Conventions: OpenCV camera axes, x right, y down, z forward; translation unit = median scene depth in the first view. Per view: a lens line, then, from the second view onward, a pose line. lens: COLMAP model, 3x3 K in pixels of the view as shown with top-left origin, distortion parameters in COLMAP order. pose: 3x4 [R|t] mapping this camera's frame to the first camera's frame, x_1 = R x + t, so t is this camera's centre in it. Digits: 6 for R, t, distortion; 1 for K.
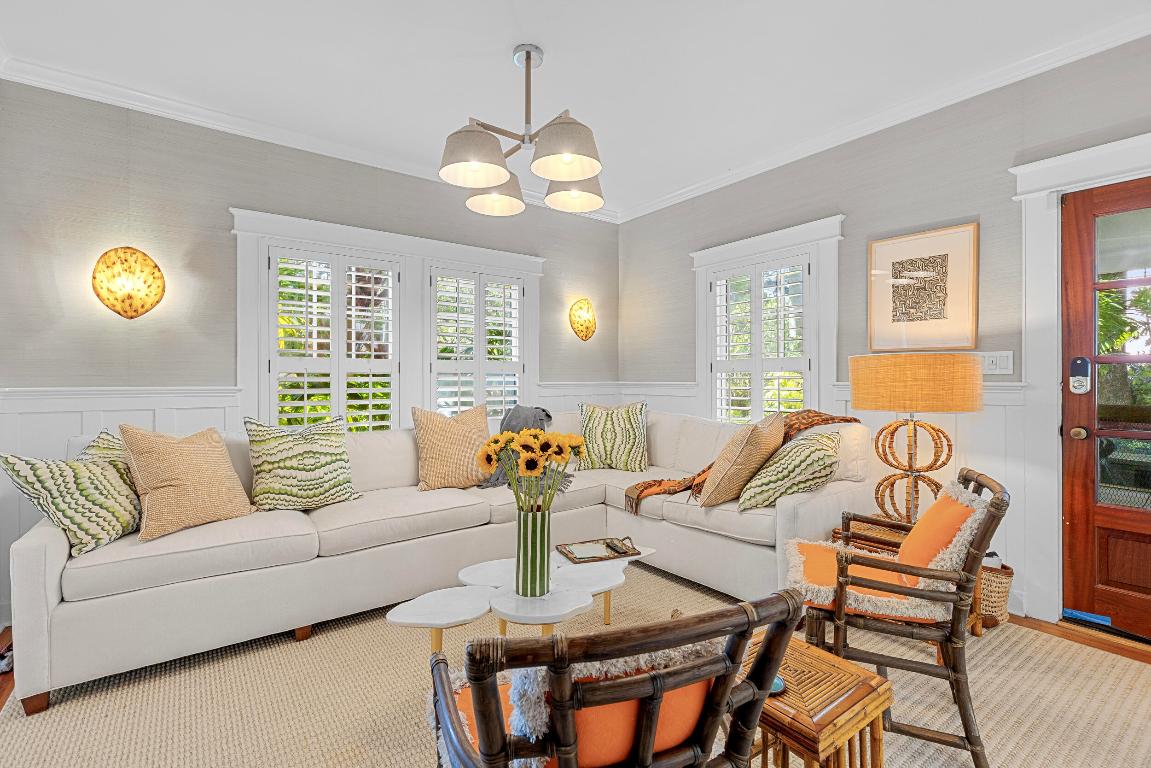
lens RADIAL K [[493.9, 0, 593.7], [0, 493.9, 382.4], [0, 0, 1]] dist [-0.003596, -0.000380]
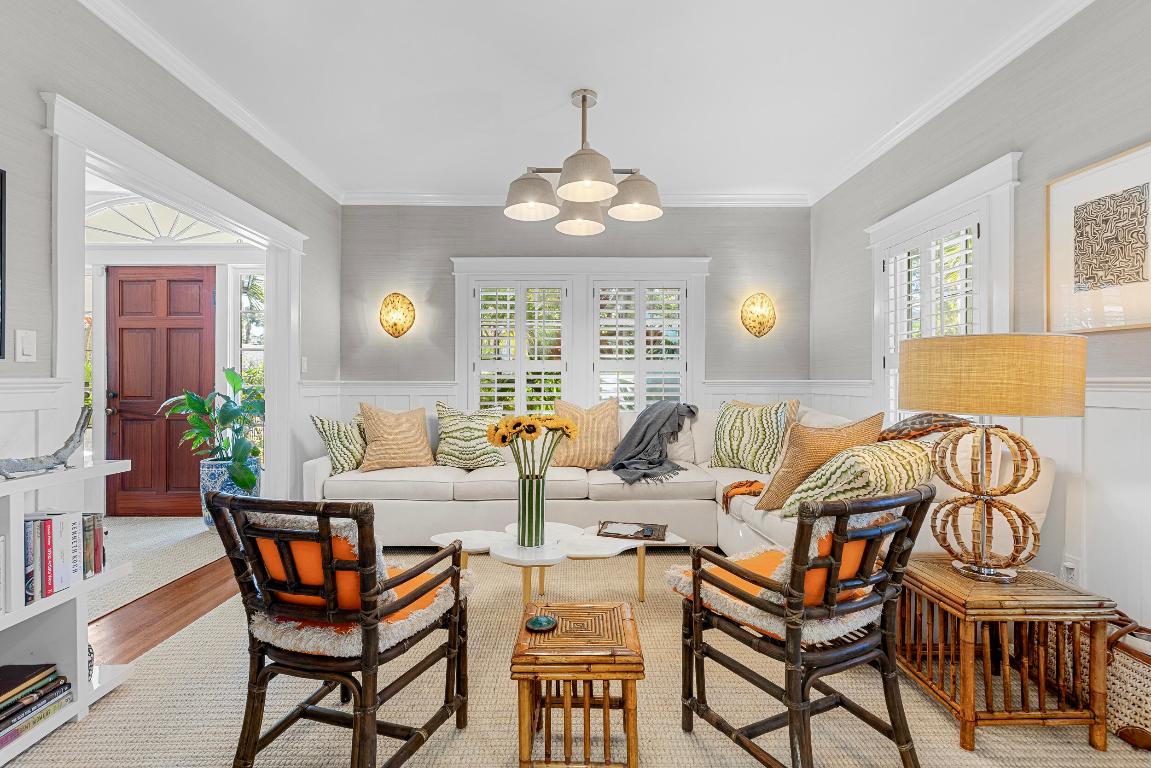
lens RADIAL K [[517.6, 0, 617.3], [0, 517.6, 382.8], [0, 0, 1]] dist [-0.001854, -0.000225]
pose [[0.822378, 0.003750, -0.568929, 0.590751], [-0.006171, 0.999978, -0.002329, 0.014648], [0.568908, 0.005426, 0.822383, 0.034196]]
